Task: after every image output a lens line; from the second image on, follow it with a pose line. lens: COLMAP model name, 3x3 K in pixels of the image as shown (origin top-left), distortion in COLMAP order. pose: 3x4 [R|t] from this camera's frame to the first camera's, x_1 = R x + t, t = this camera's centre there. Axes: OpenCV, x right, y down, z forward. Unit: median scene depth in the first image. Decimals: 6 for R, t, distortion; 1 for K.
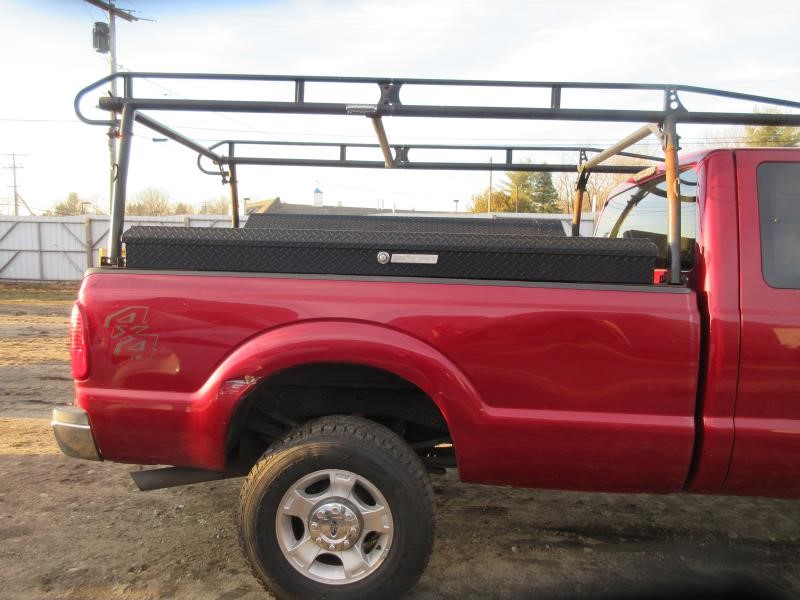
lens RADIAL K [[592.4, 0, 396.8], [0, 592.4, 300.7], [0, 0, 1]] dist [-0.004921, 0.013587]
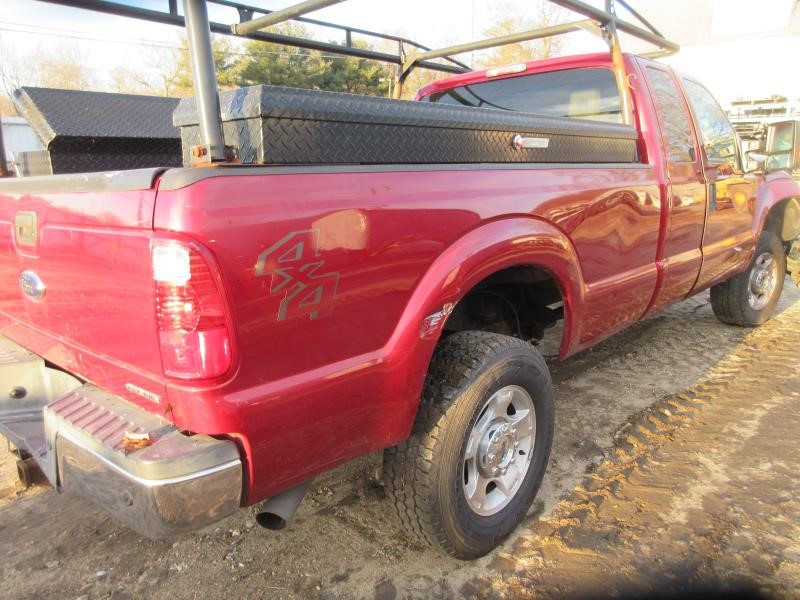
lens RADIAL K [[592.4, 0, 401.6], [0, 592.4, 297.2], [0, 0, 1]] dist [-0.004921, 0.013587]
pose [[0.638560, -0.201142, 0.742821, -0.798771], [0.097770, 0.978622, 0.180944, -0.021432], [-0.763337, -0.042918, 0.644574, 0.530610]]
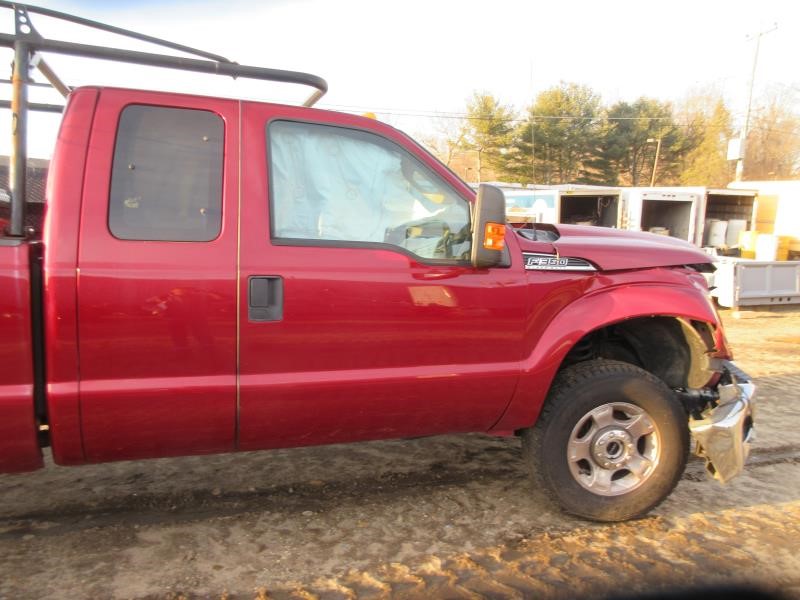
lens RADIAL K [[592.4, 0, 396.3], [0, 592.4, 299.0], [0, 0, 1]] dist [-0.004921, 0.013587]
pose [[0.923753, -0.039996, 0.380894, 0.622577], [0.018514, 0.998033, 0.059899, 0.022289], [-0.382540, -0.048280, 0.922677, -0.027532]]
